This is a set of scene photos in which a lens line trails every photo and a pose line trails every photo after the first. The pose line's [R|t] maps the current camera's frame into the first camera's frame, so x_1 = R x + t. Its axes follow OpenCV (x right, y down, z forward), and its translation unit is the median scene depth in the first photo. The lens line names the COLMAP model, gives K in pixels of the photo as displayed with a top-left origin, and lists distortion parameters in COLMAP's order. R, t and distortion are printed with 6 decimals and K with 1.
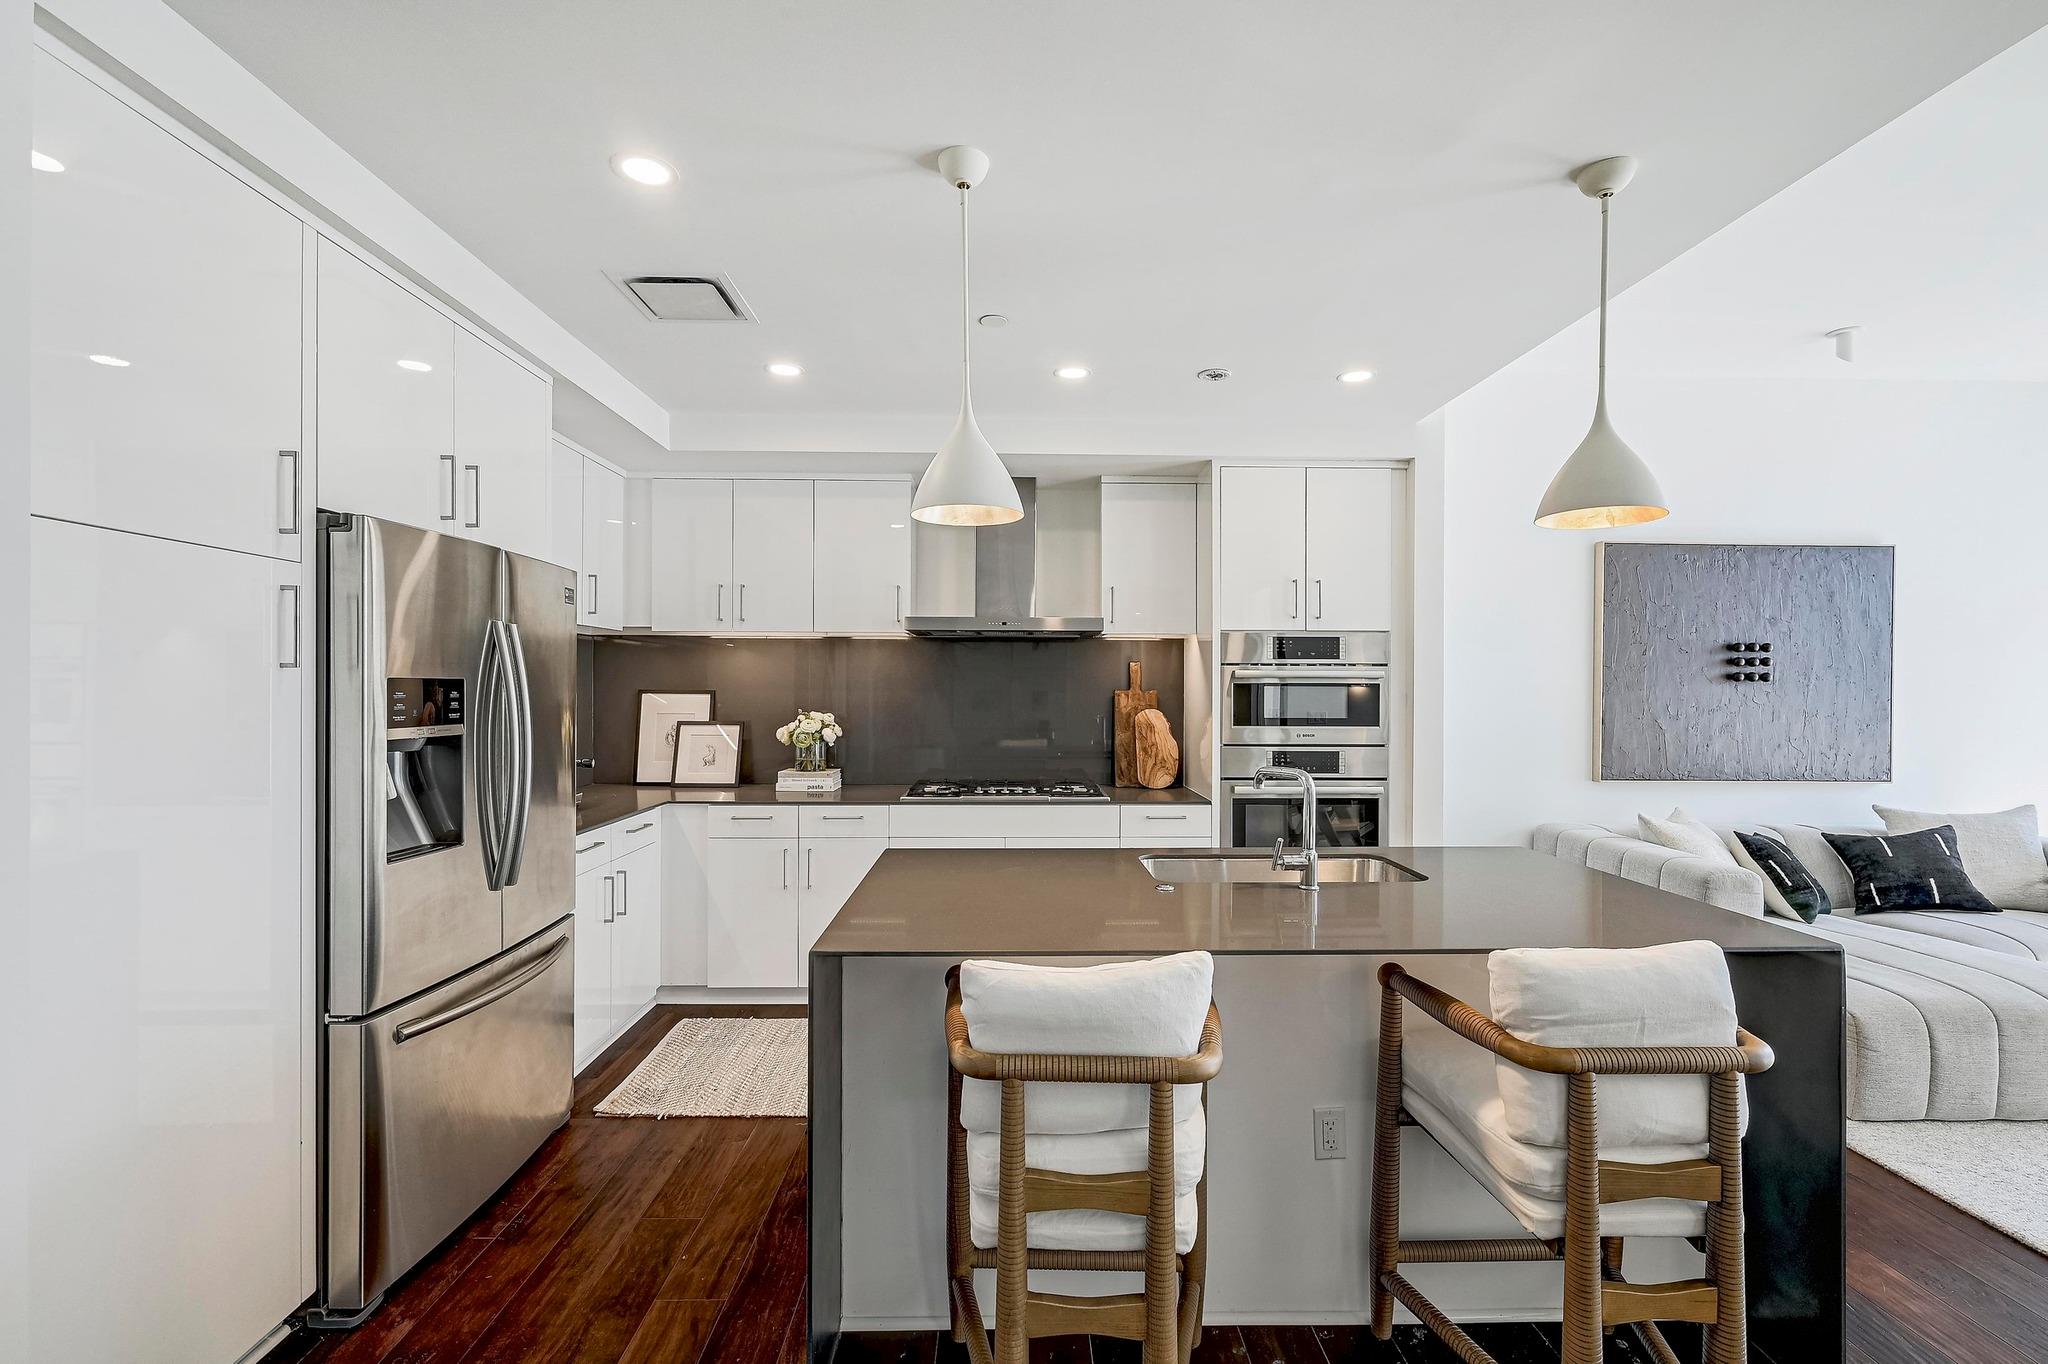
lens RADIAL K [[872.6, 0, 1029.7], [0, 872.6, 682.6], [0, 0, 1]] dist [0.001100, 0.000775]
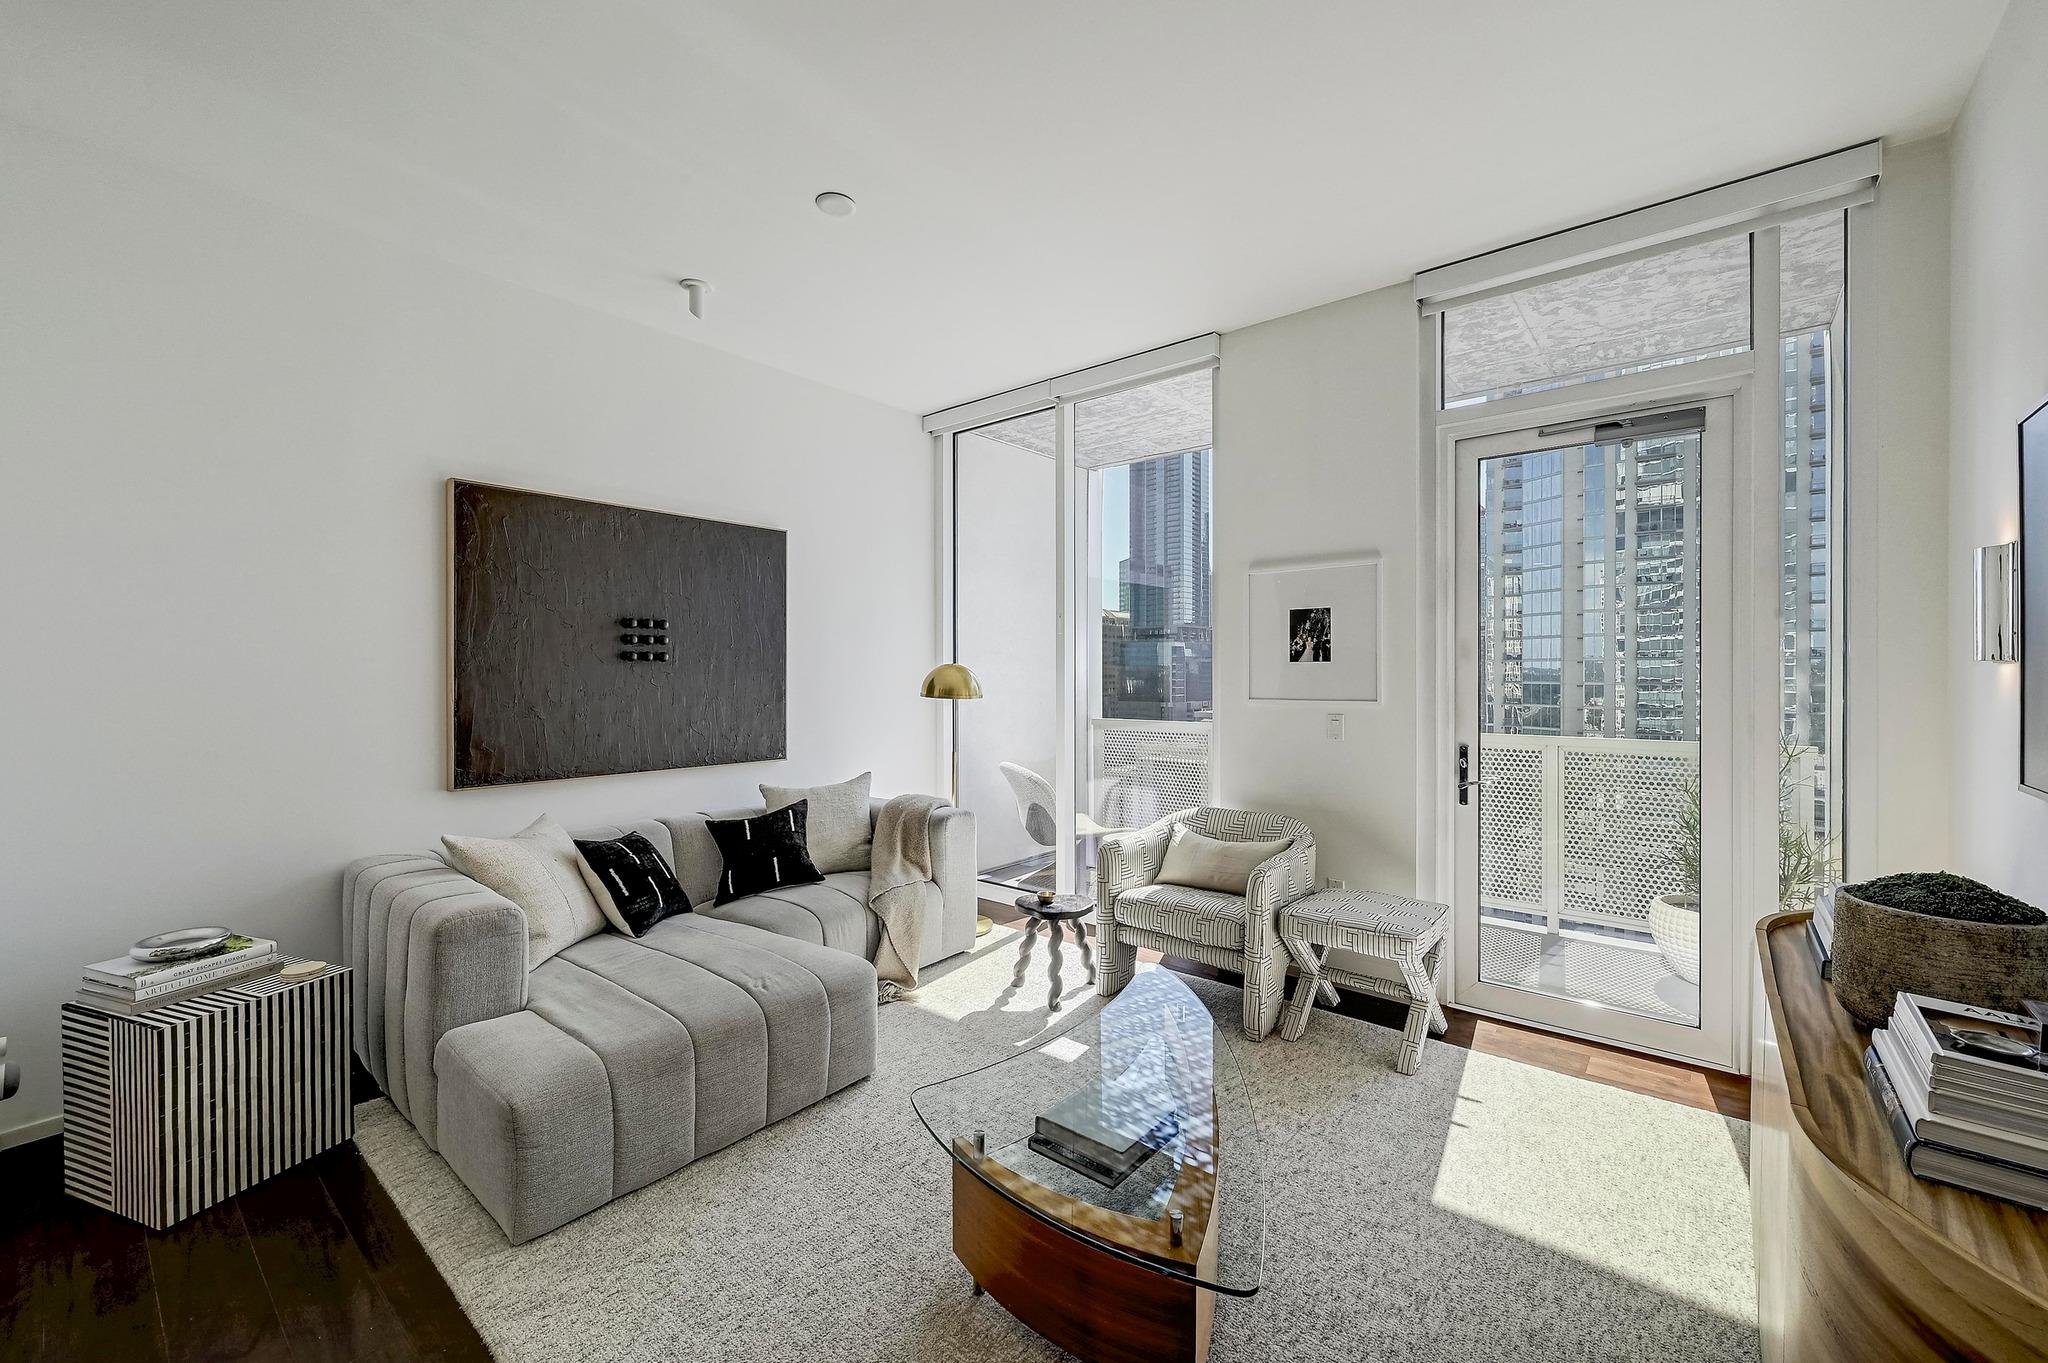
lens RADIAL K [[821.3, 0, 1028.9], [0, 821.3, 675.3], [0, 0, 1]] dist [-0.001957, 0.000027]
pose [[0.653901, -0.008118, 0.756536, 0.456335], [-0.000184, 0.999941, 0.010888, 0.004000], [-0.756580, -0.007259, 0.653861, 0.147772]]
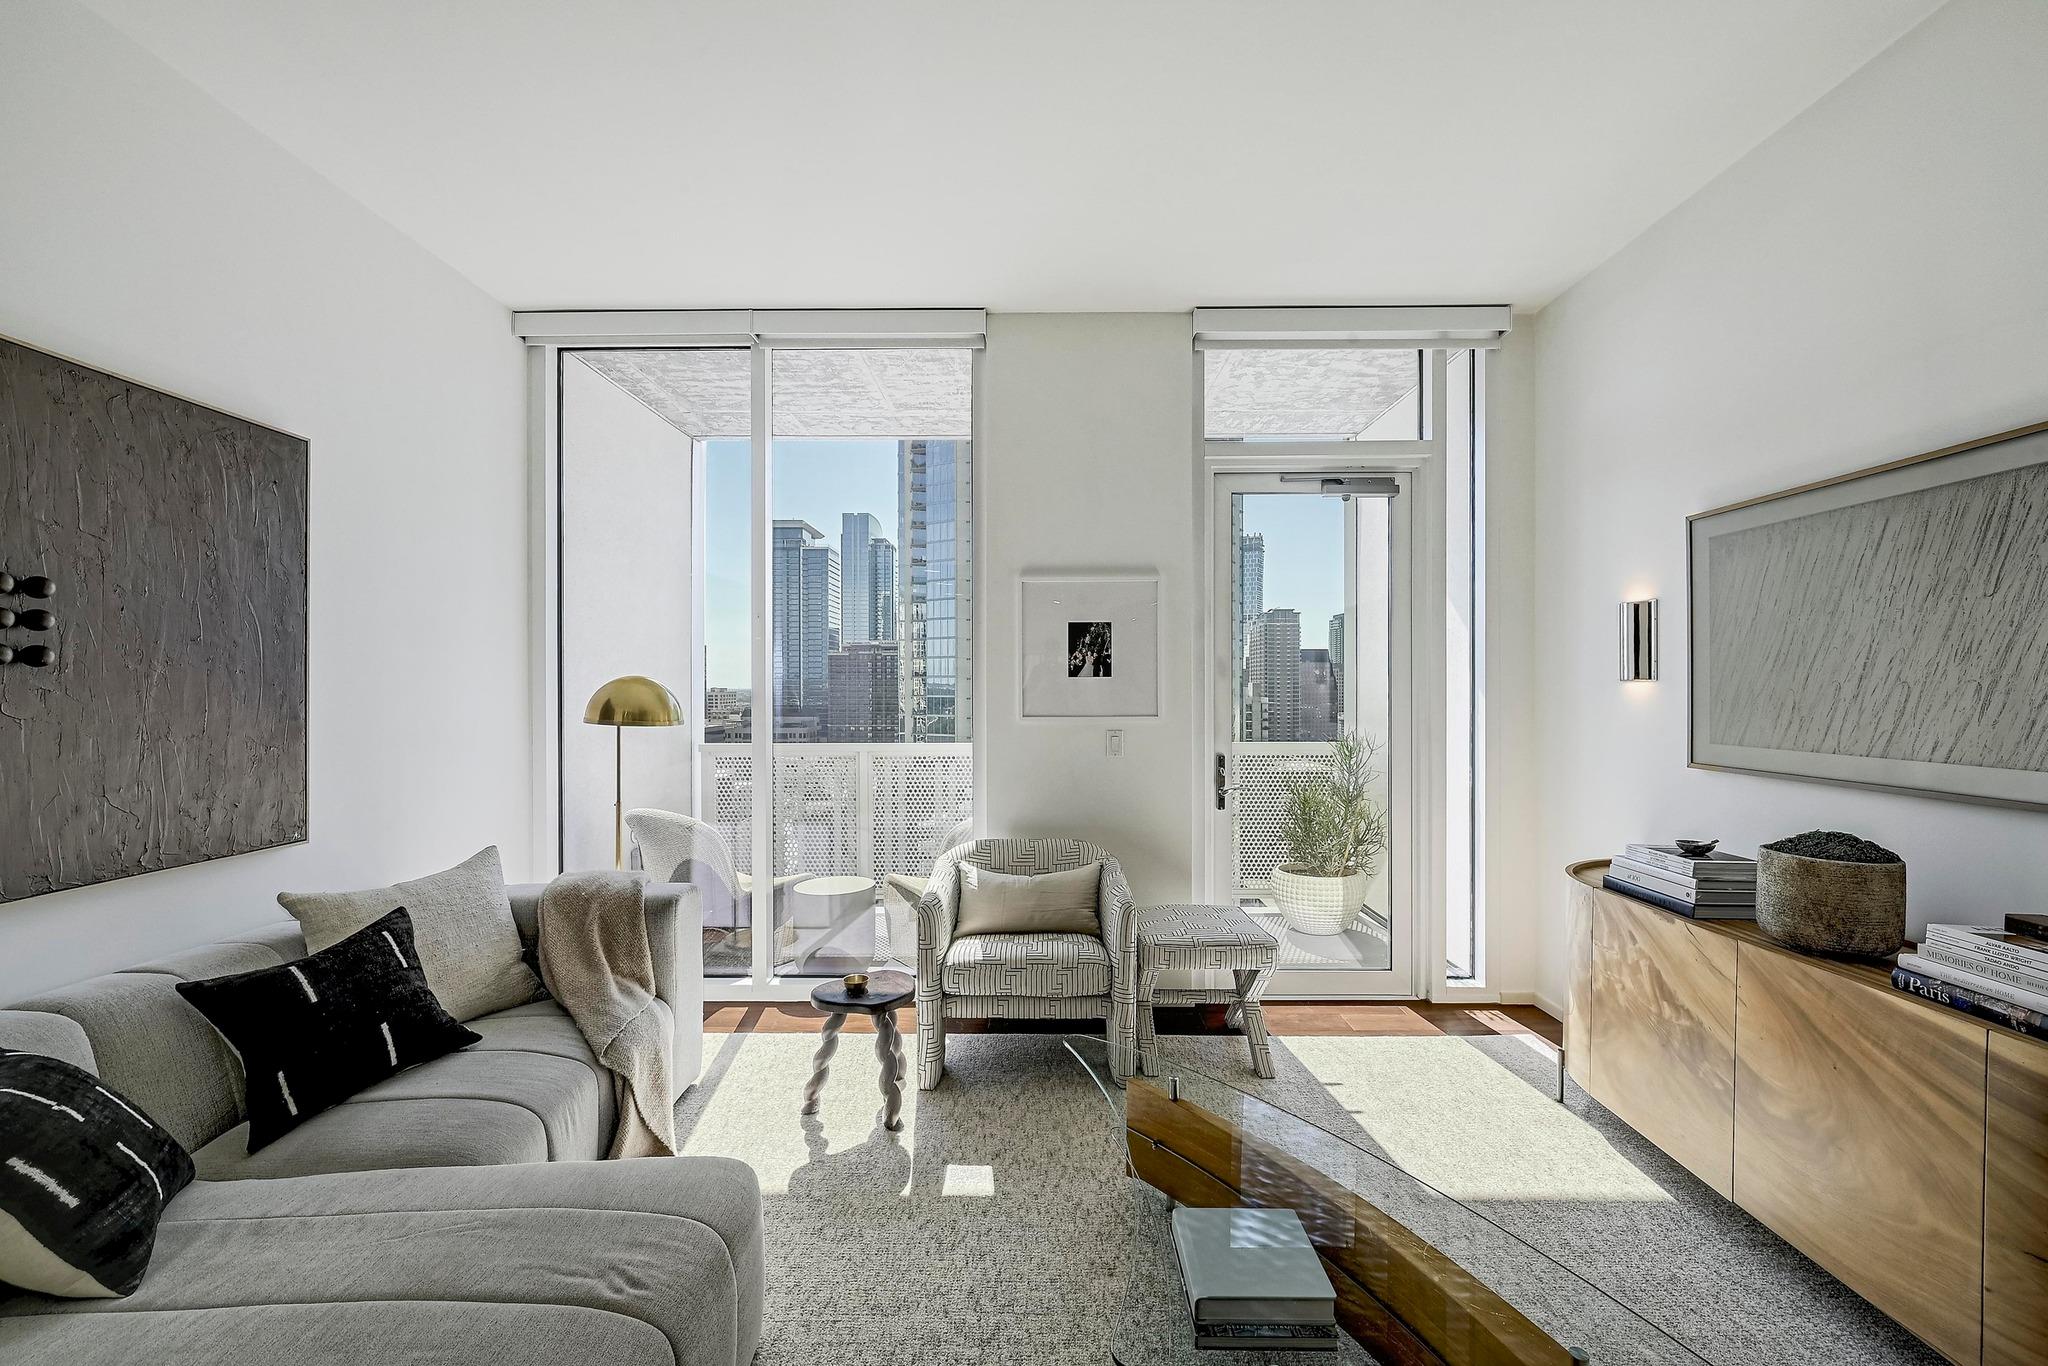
lens RADIAL K [[813.0, 0, 1030.4], [0, 813.0, 686.5], [0, 0, 1]] dist [-0.001049, 0.000067]
pose [[0.031512, -0.004469, 0.999493, 0.473521], [-0.003971, 0.999982, 0.004597, 0.005247], [-0.999495, -0.004113, 0.031494, 0.513976]]
